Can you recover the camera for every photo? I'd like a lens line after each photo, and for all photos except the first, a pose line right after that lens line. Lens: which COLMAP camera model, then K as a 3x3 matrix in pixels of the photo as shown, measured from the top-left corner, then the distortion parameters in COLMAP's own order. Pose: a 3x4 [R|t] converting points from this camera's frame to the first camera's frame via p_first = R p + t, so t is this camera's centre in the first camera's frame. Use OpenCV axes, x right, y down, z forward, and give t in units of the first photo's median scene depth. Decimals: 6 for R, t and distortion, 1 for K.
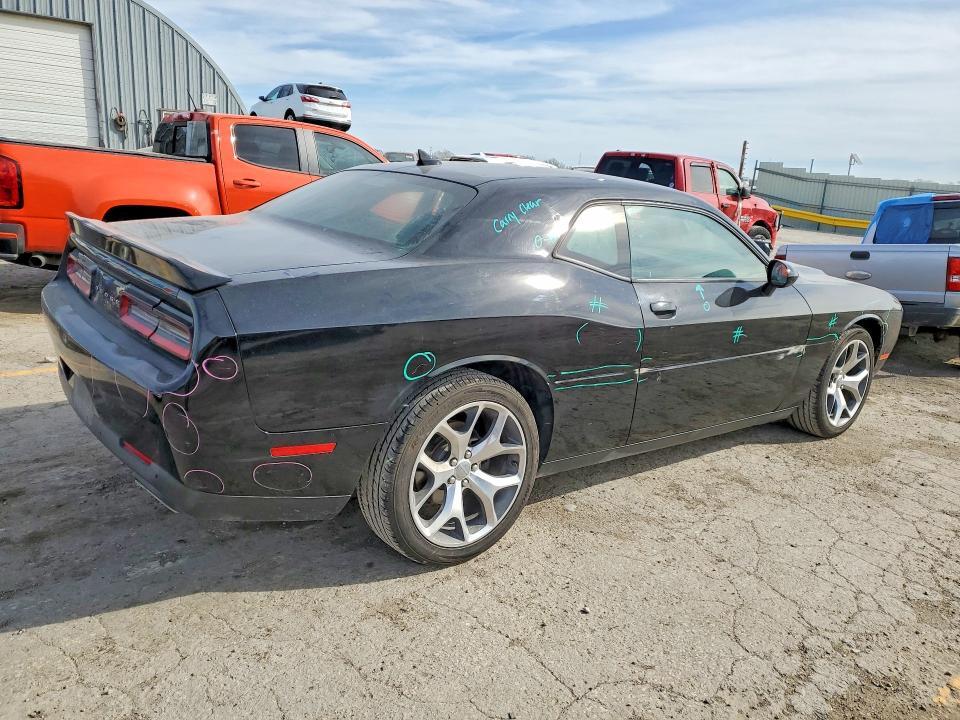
lens RADIAL K [[756.2, 0, 480.0], [0, 756.2, 360.0], [0, 0, 1]] dist [0.007910, 0.004968]
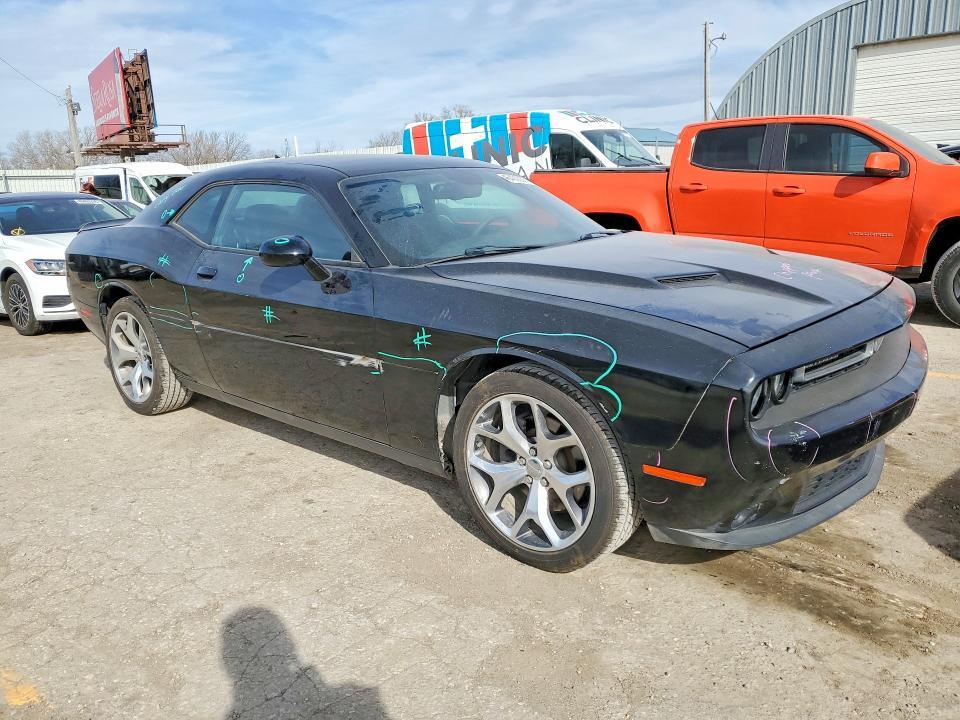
lens RADIAL K [[738.9, 0, 480.0], [0, 738.9, 360.0], [0, 0, 1]] dist [0.027445, 0.004735]
pose [[0.165408, 0.156985, -0.973651, 1.119765], [-0.195490, 0.972879, 0.123650, -0.124179], [0.966656, 0.169887, 0.191611, 0.953714]]
